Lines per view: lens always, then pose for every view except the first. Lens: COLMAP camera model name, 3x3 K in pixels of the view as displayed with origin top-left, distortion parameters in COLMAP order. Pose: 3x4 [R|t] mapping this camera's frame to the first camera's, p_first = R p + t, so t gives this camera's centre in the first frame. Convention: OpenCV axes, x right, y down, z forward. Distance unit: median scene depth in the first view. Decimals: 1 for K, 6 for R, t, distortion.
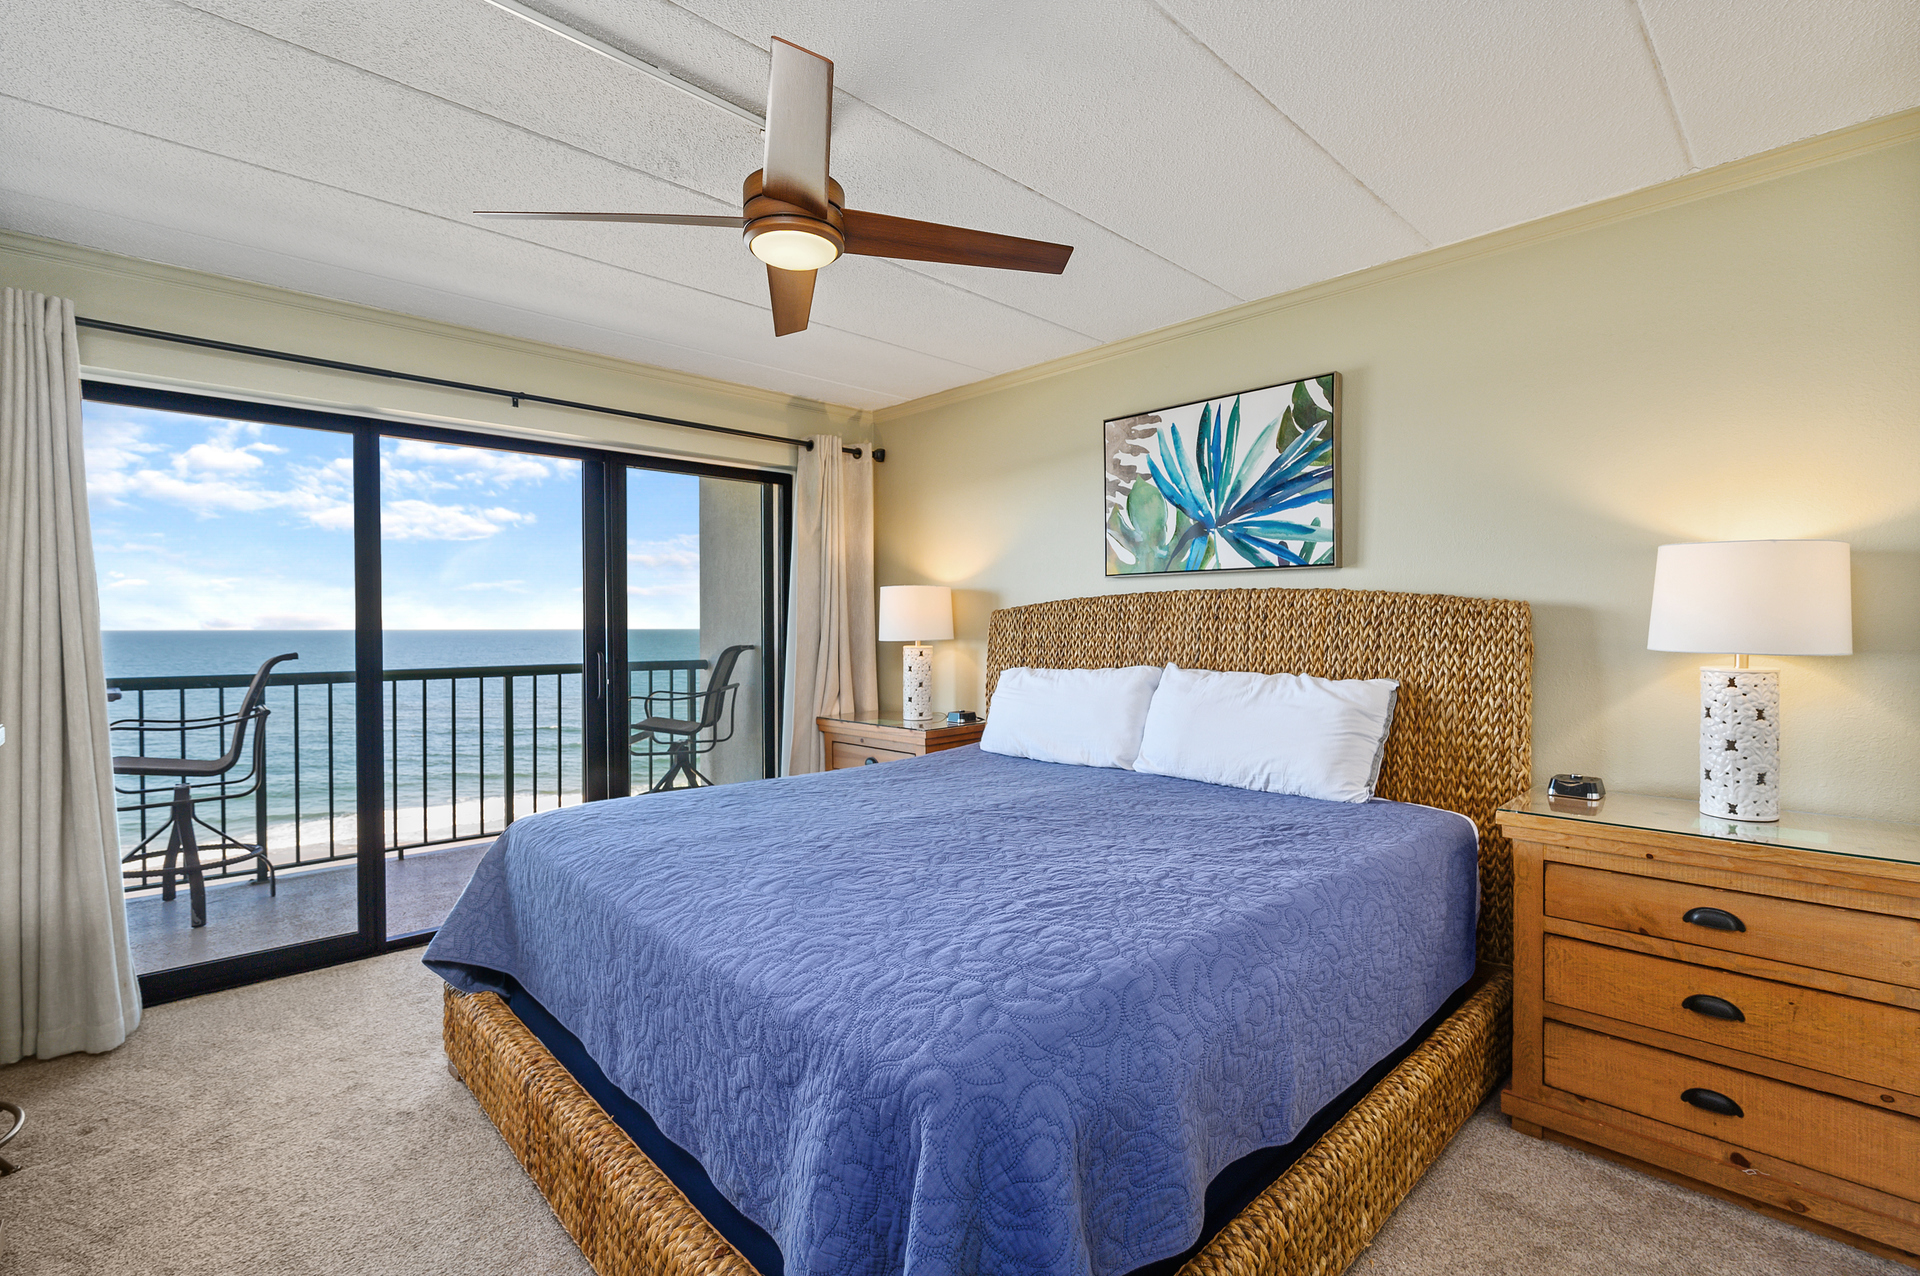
lens RADIAL K [[892.5, 0, 970.6], [0, 892.5, 635.1], [0, 0, 1]] dist [-0.013424, 0.002271]
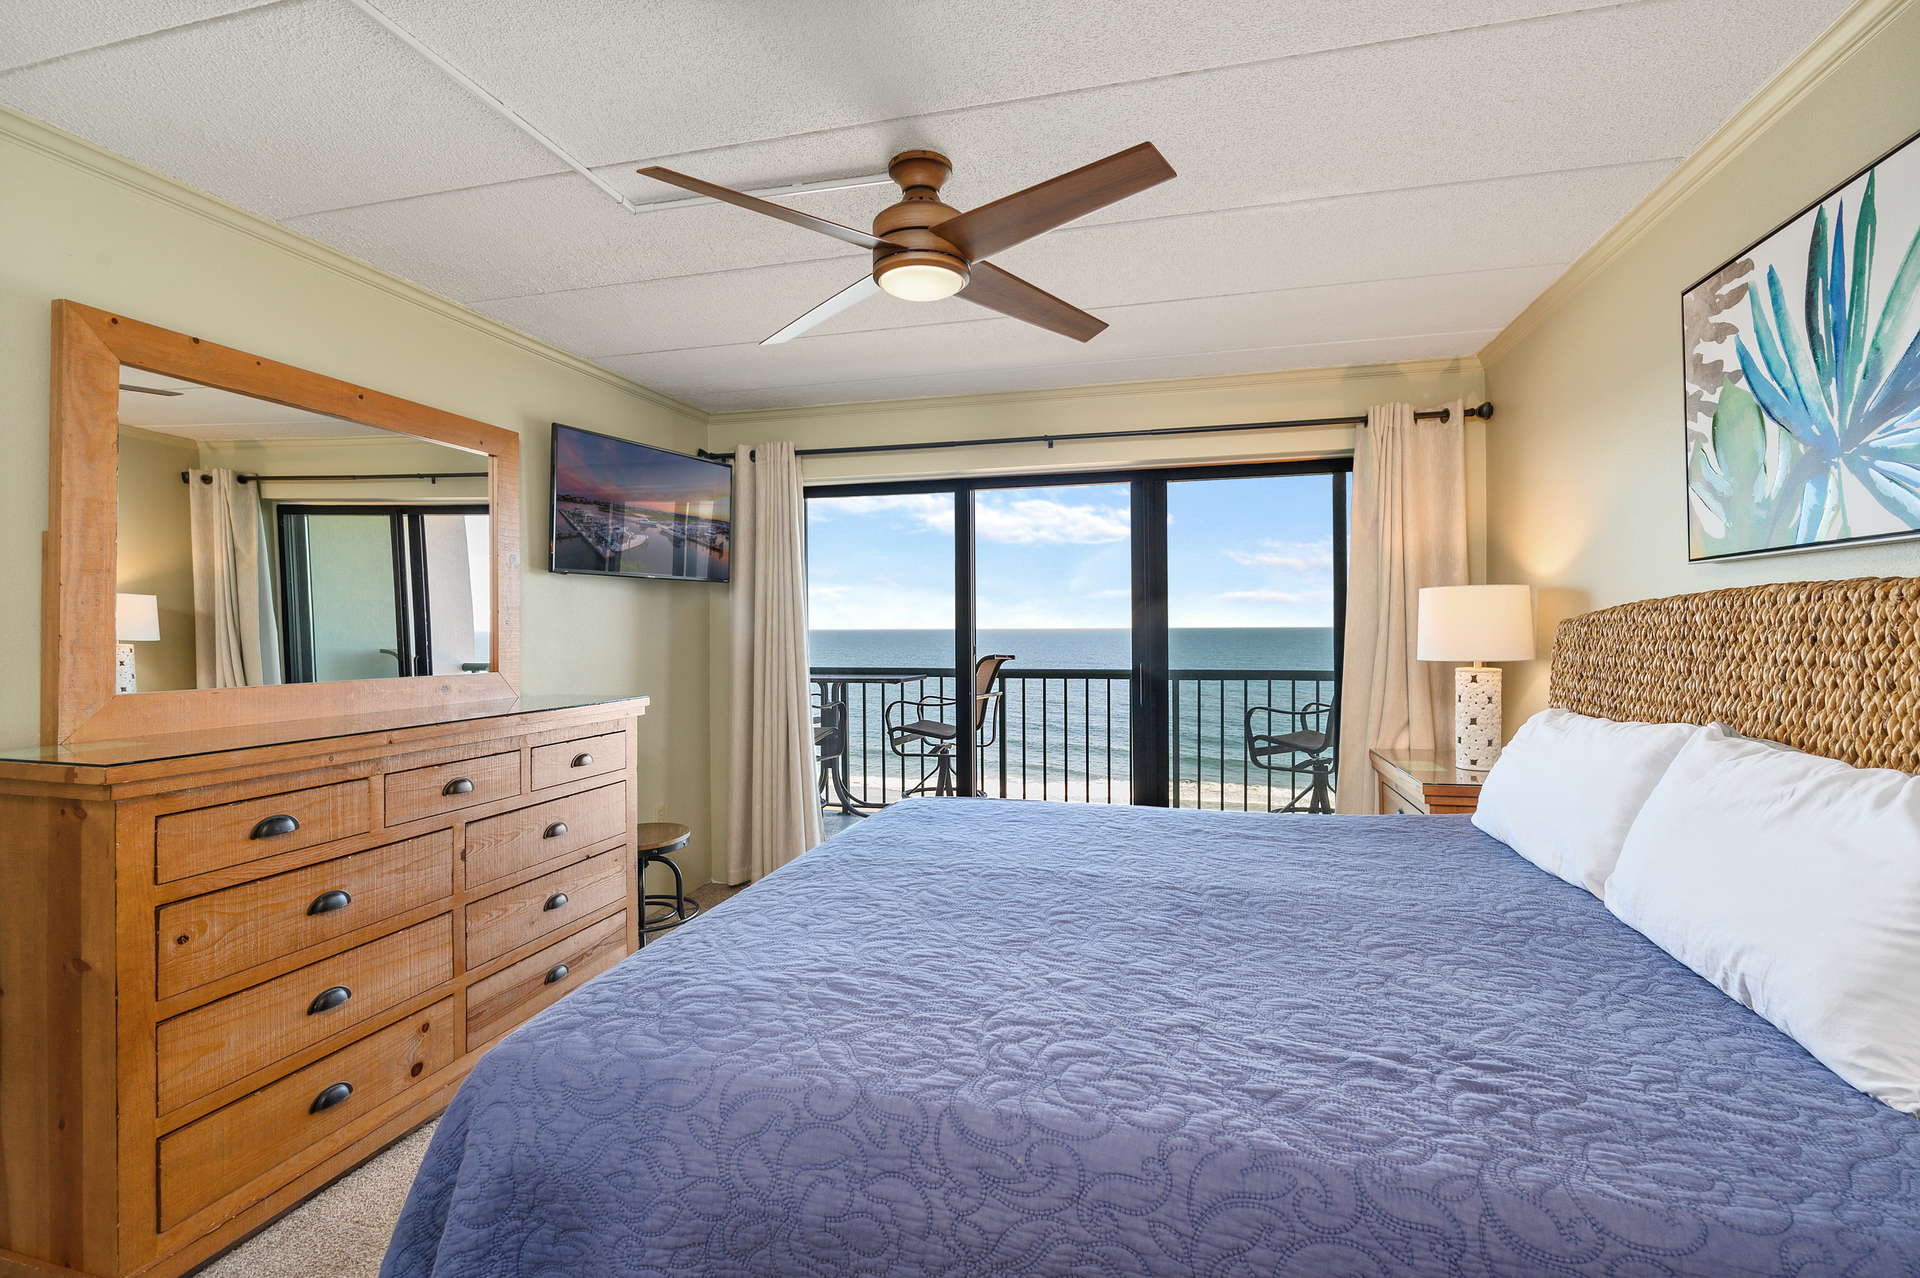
lens RADIAL K [[892.5, 0, 953.4], [0, 892.5, 625.4], [0, 0, 1]] dist [-0.013424, 0.002271]
pose [[0.499462, -0.002076, -0.866333, 0.447879], [-0.004279, 0.999979, -0.004863, -0.021921], [0.866325, 0.006136, 0.499443, 0.333673]]
